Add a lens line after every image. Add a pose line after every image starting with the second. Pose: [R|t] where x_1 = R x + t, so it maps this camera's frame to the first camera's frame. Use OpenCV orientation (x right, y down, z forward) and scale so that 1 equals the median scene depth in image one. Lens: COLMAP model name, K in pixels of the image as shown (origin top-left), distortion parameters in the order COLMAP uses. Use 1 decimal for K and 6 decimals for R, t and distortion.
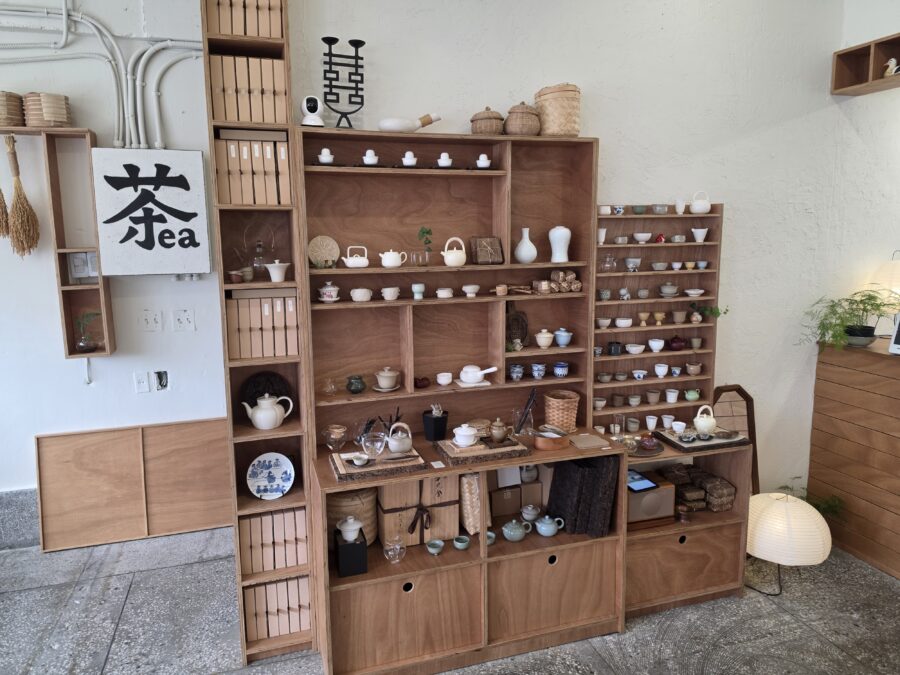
lens RADIAL K [[629.0, 0, 449.1], [0, 629.0, 335.5], [0, 0, 1]] dist [-0.001449, -0.002809]
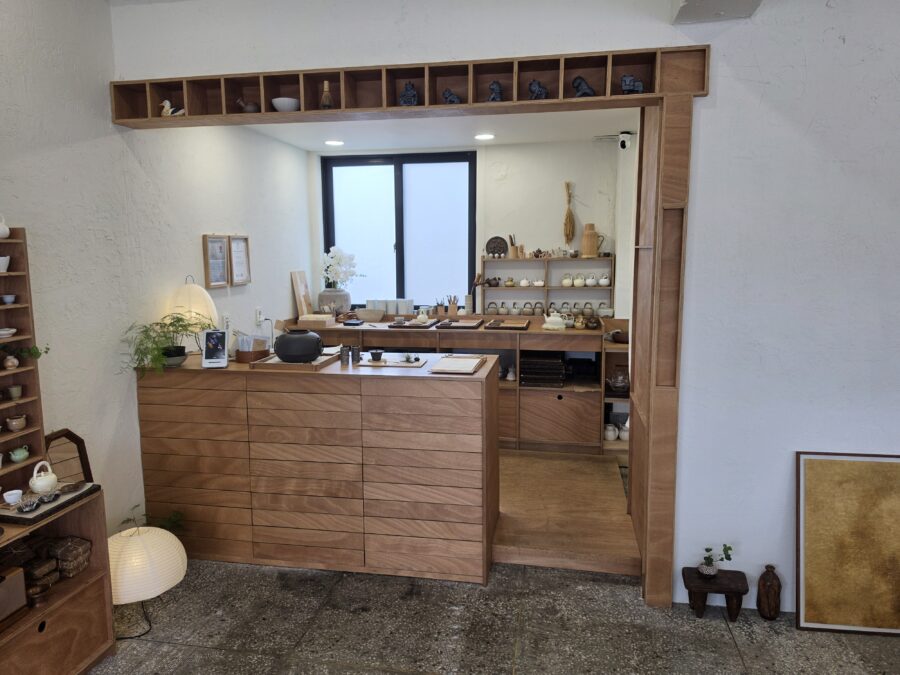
lens RADIAL K [[629.0, 0, 449.7], [0, 629.0, 337.2], [0, 0, 1]] dist [-0.001449, -0.002809]
pose [[0.469772, -0.114872, 0.875282, -0.057029], [0.147844, 0.987732, 0.050280, -0.016225], [-0.870320, 0.105785, 0.480992, 0.082623]]
